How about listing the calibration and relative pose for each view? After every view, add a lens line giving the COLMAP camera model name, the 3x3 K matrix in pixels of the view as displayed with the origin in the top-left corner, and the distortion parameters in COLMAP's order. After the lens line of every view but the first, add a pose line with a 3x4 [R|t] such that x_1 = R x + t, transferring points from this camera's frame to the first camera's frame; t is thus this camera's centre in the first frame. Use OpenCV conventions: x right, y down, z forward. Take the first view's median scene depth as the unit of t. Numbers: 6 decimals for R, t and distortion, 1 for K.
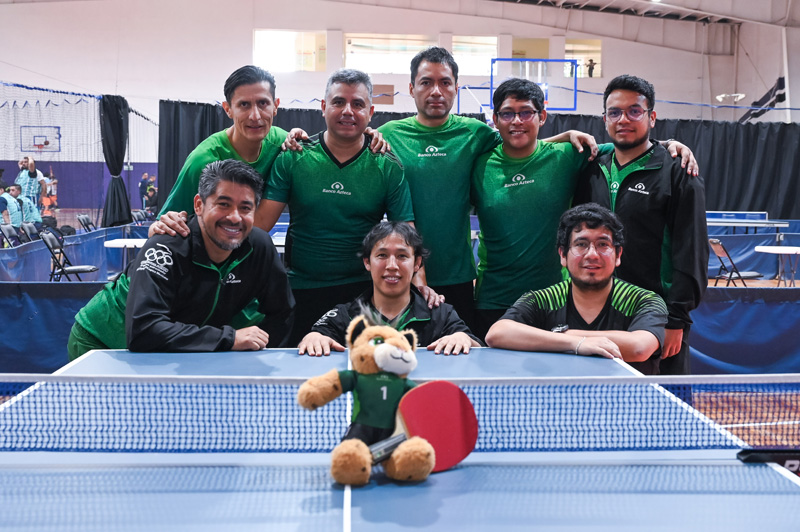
lens RADIAL K [[871.8, 0, 398.6], [0, 871.8, 267.5], [0, 0, 1]] dist [-0.032804, 0.000000]
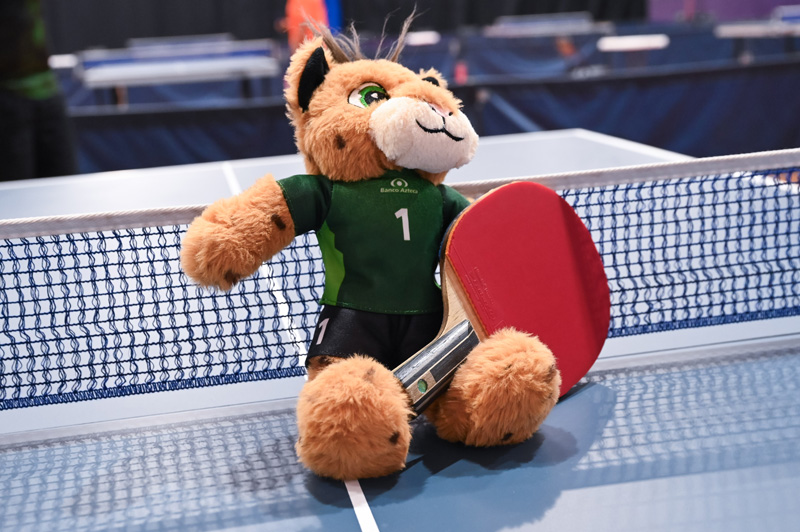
lens RADIAL K [[1132.6, 0, 399.6], [0, 1132.6, 263.9], [0, 0, 1]] dist [0.009451, 0.000000]
pose [[0.990354, -0.098649, 0.097297, -0.065646], [0.079166, 0.979171, 0.186970, 0.062359], [-0.113715, -0.177464, 0.977535, 0.471726]]
